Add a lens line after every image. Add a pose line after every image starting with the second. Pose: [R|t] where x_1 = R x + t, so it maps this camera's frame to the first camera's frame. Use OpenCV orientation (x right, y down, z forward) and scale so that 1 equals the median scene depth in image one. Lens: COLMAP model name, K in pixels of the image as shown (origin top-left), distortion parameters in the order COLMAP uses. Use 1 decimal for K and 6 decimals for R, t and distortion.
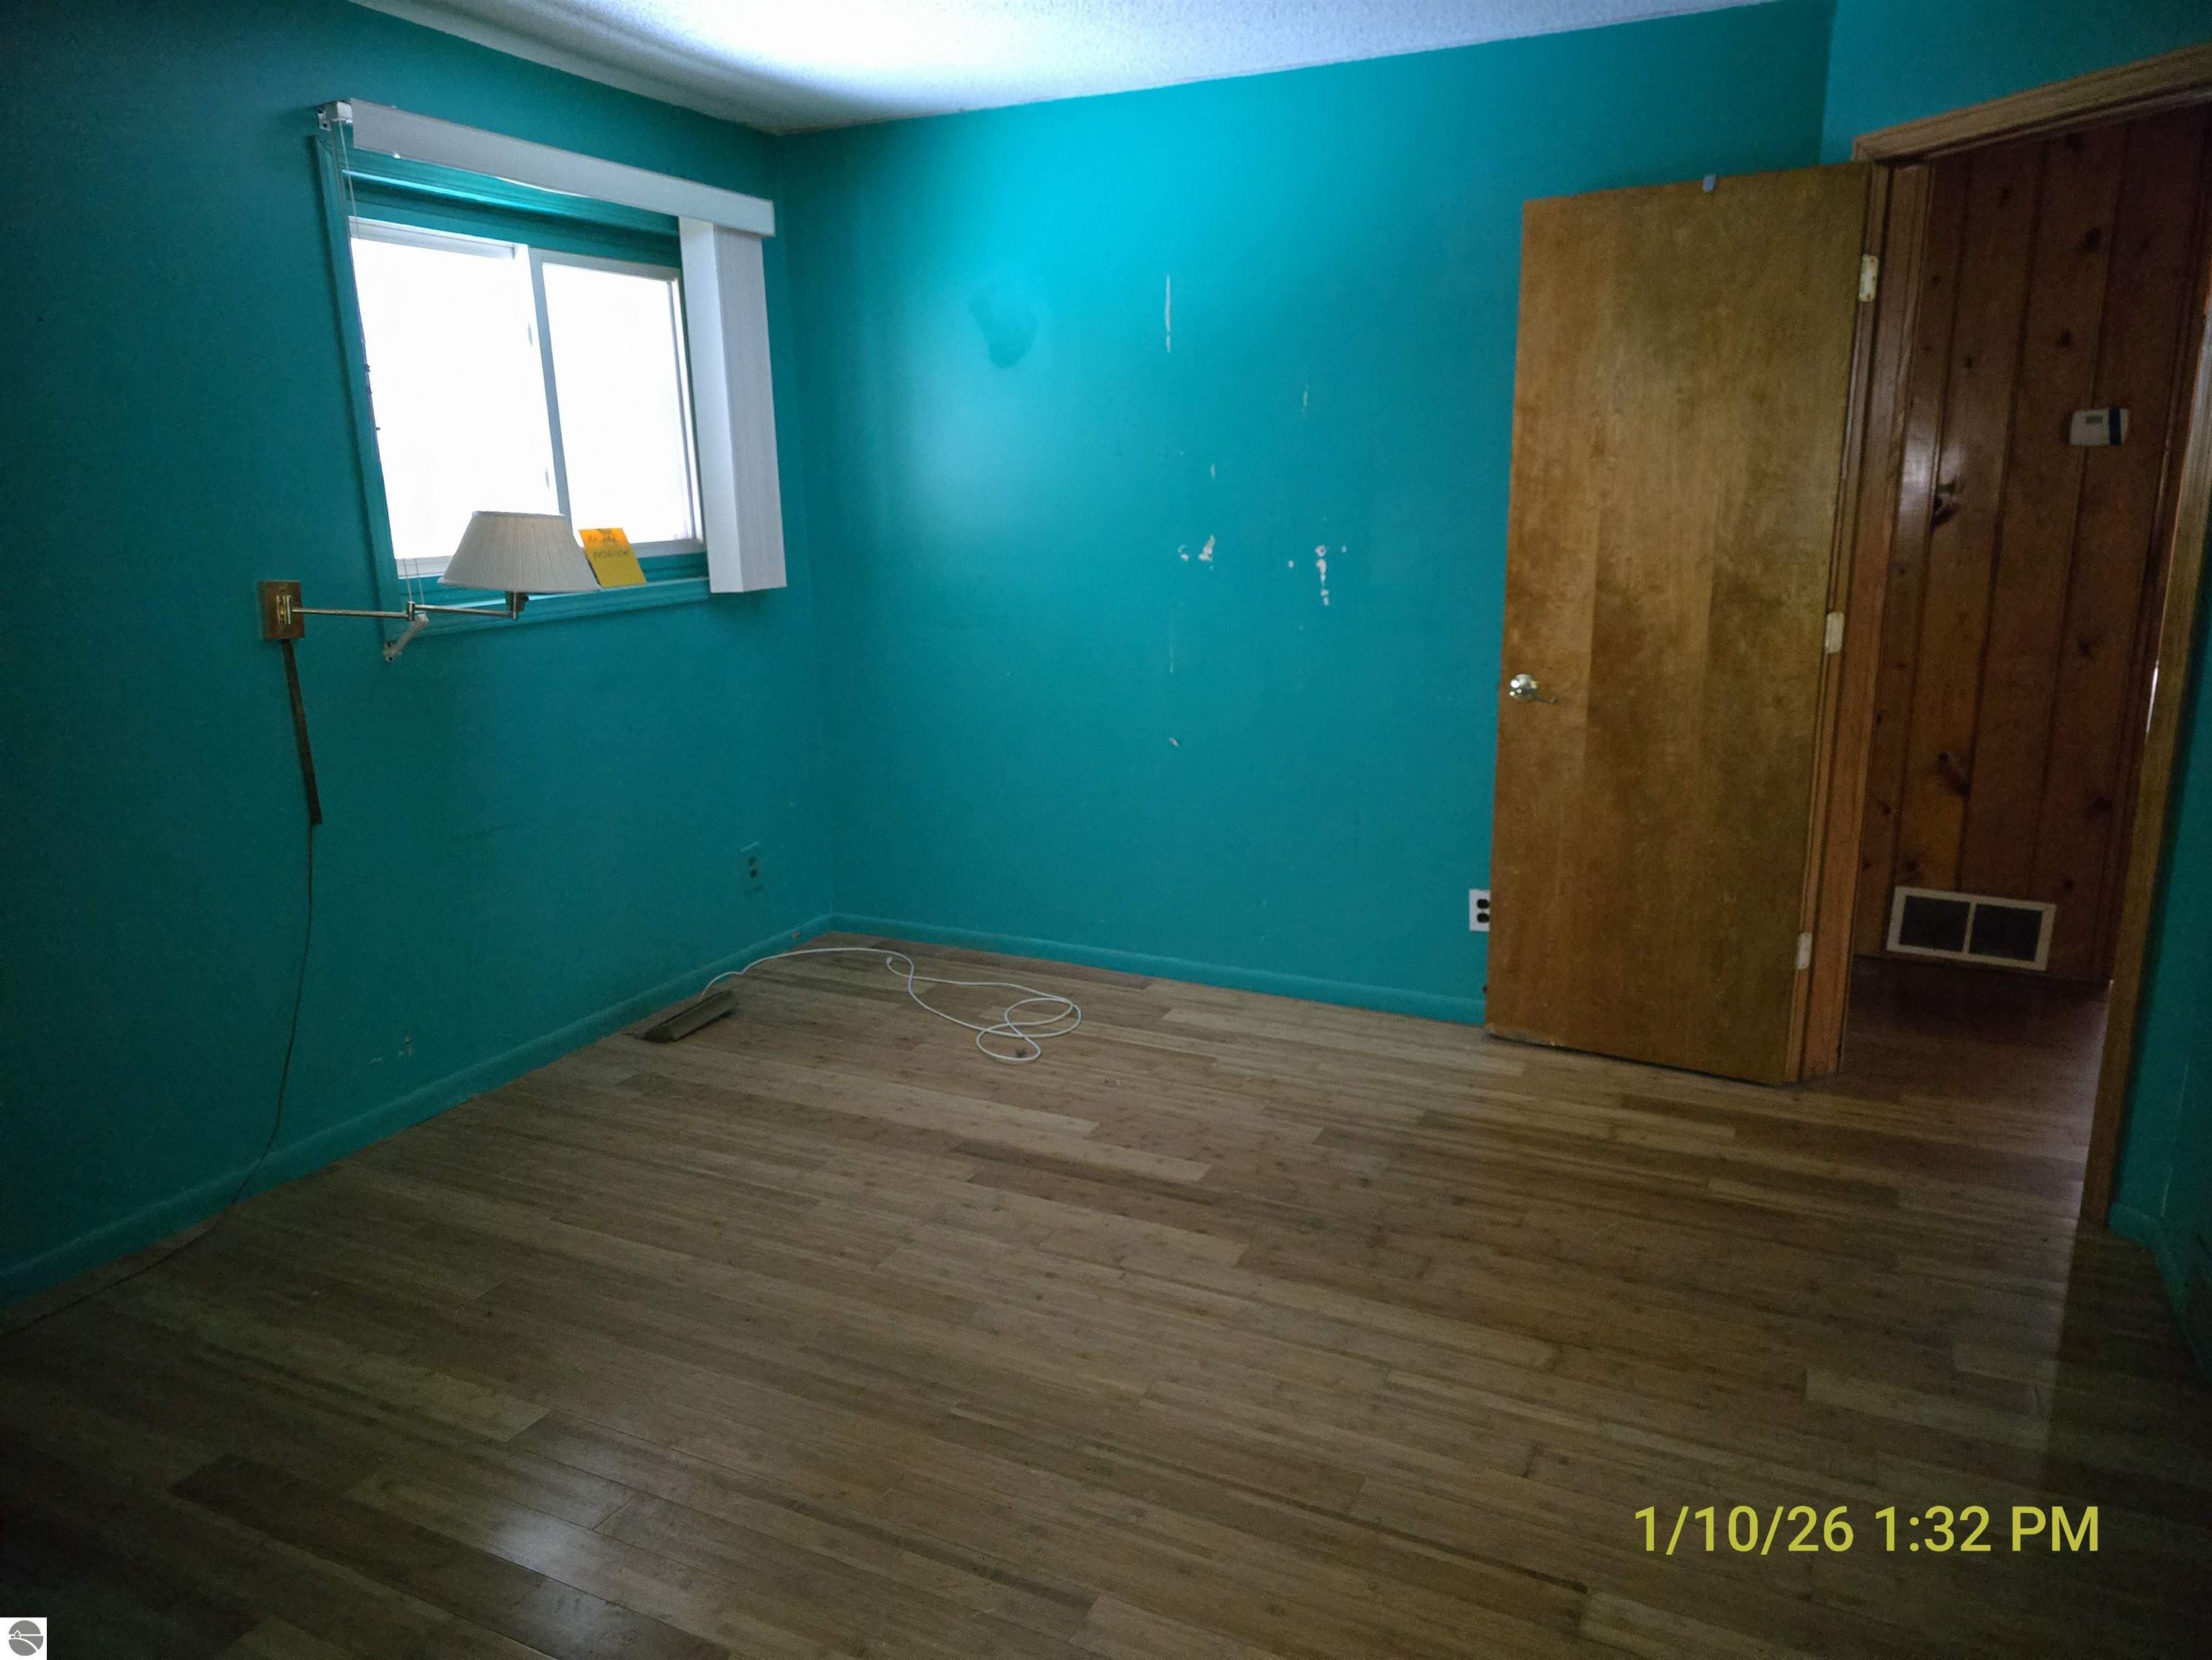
lens RADIAL K [[1481.2, 0, 1098.7], [0, 1481.2, 829.3], [0, 0, 1]] dist [0.068053, -0.057300]
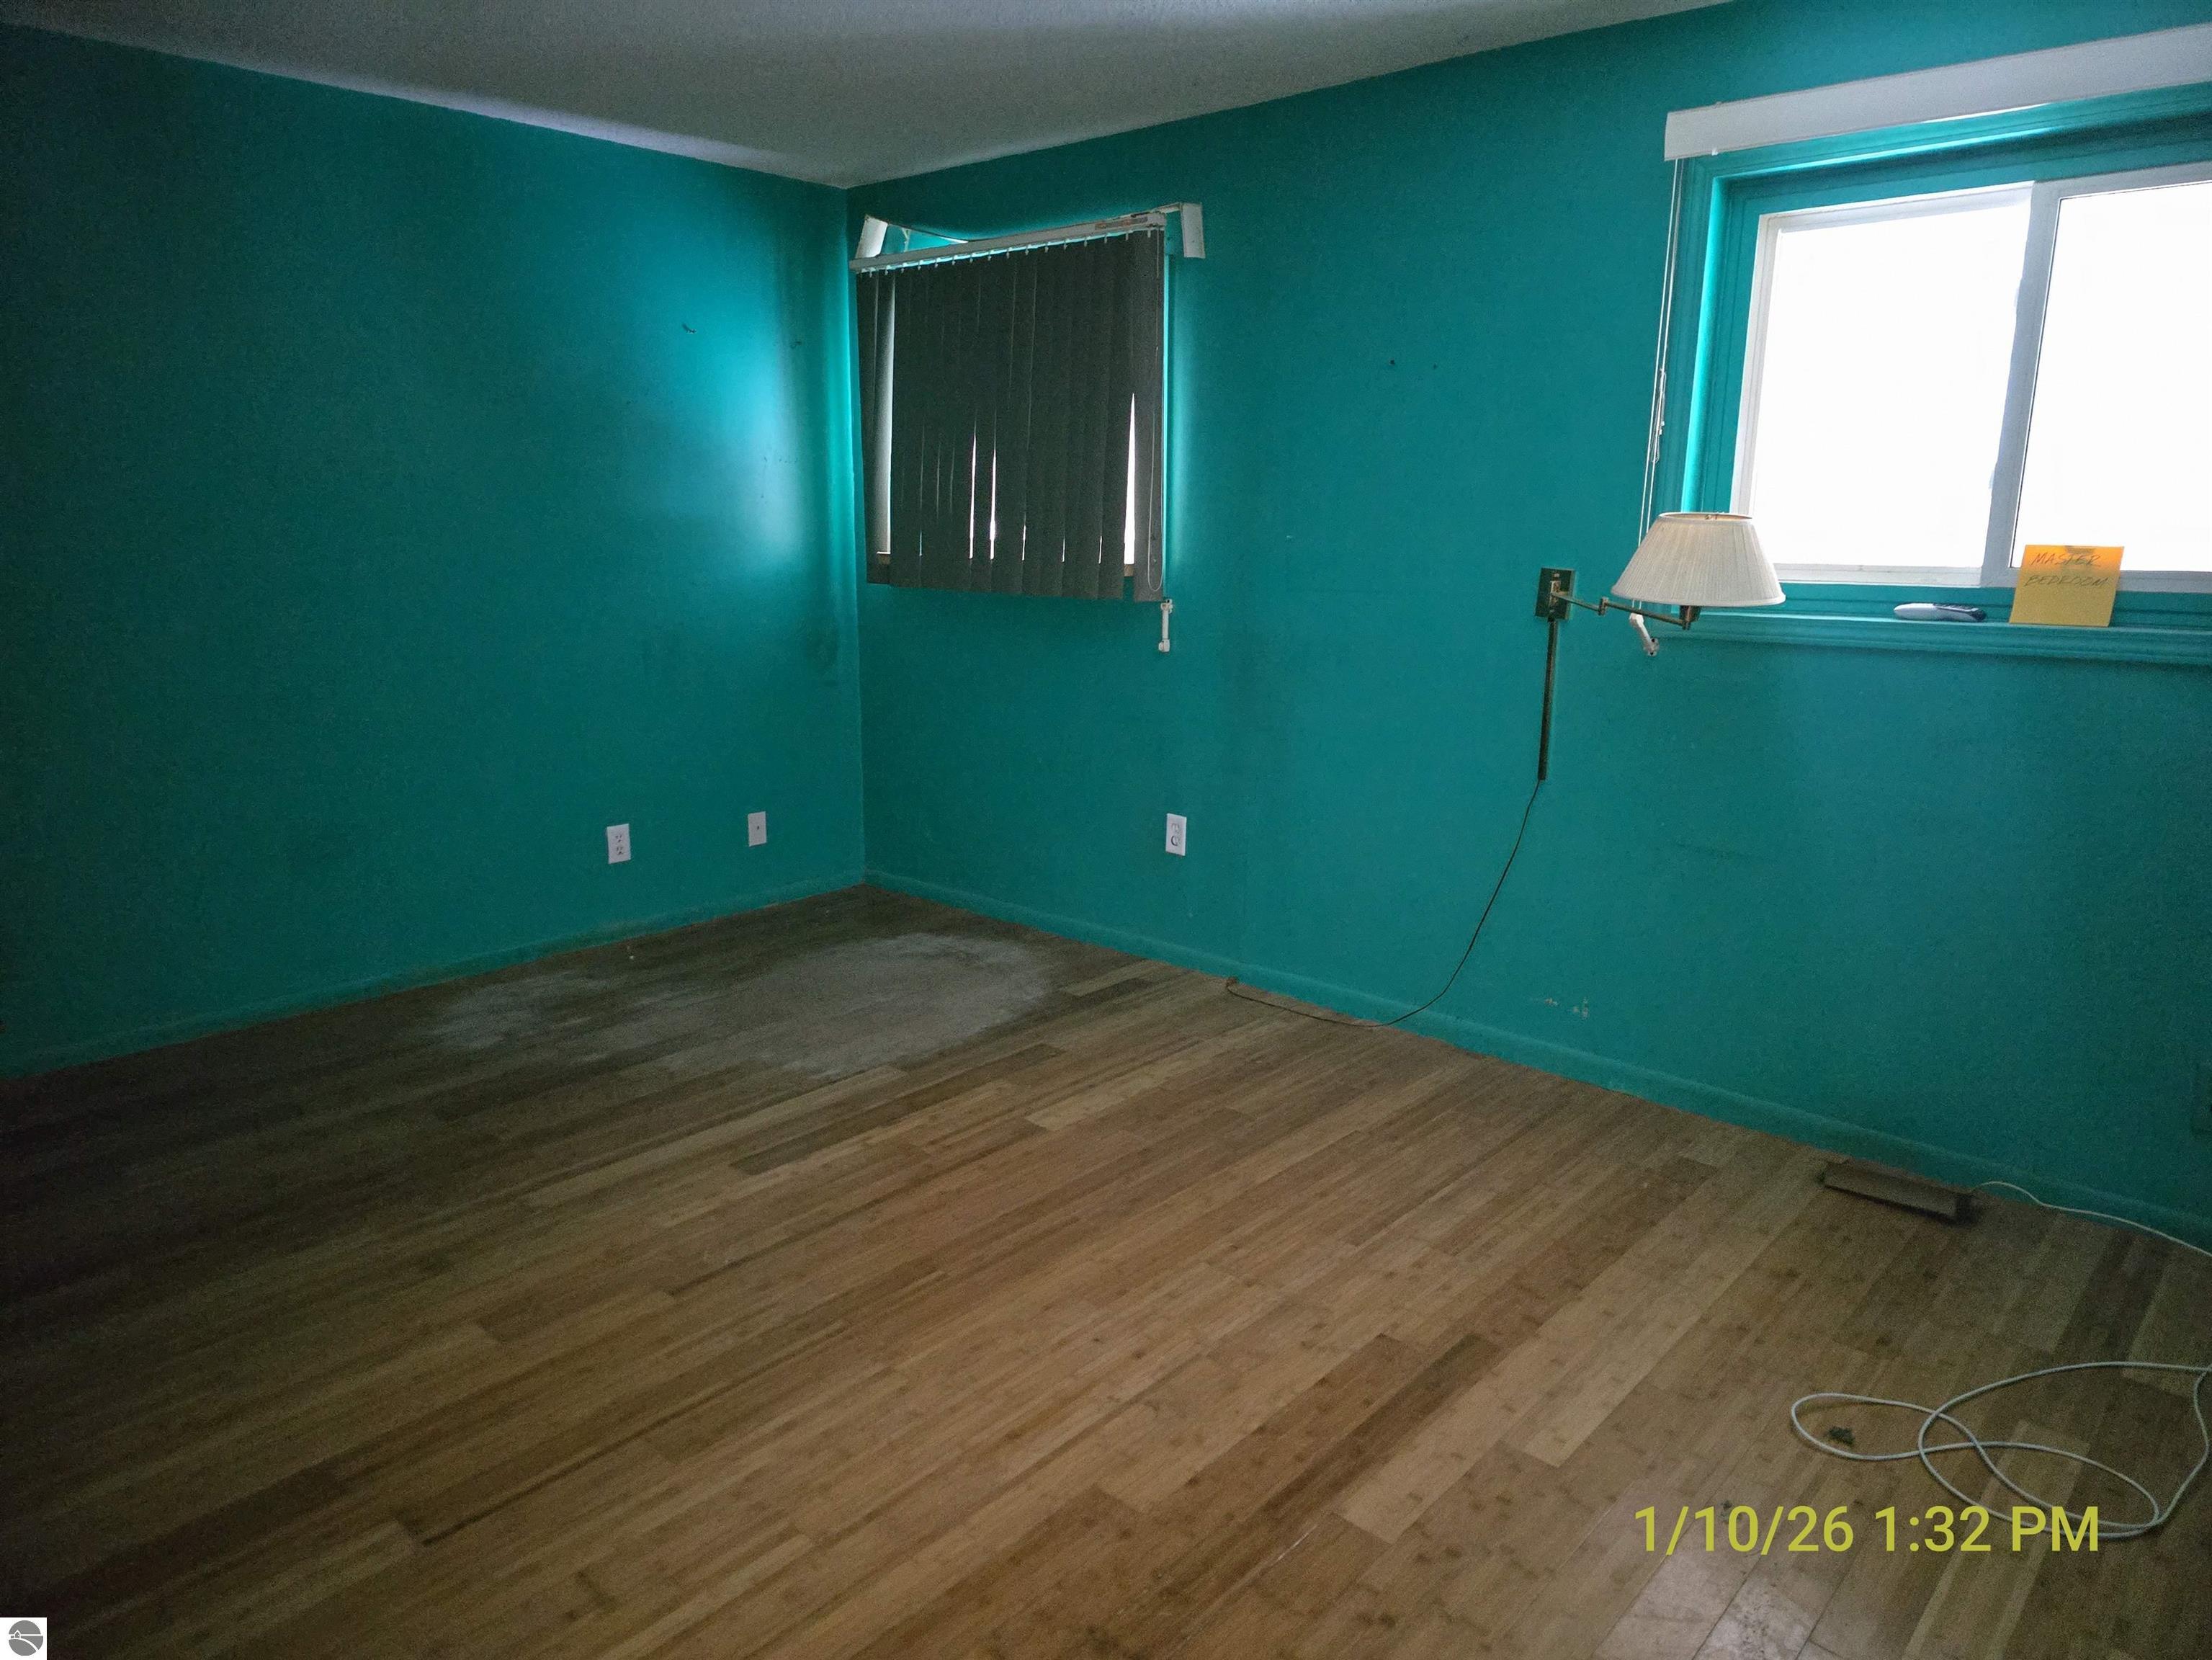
lens RADIAL K [[1481.2, 0, 1101.5], [0, 1481.2, 829.6], [0, 0, 1]] dist [0.068053, -0.057300]
pose [[-0.275083, 0.226412, -0.934381, 0.714387], [-0.227390, 0.928979, 0.292047, -0.245428], [0.934143, 0.292806, -0.204062, 1.018475]]
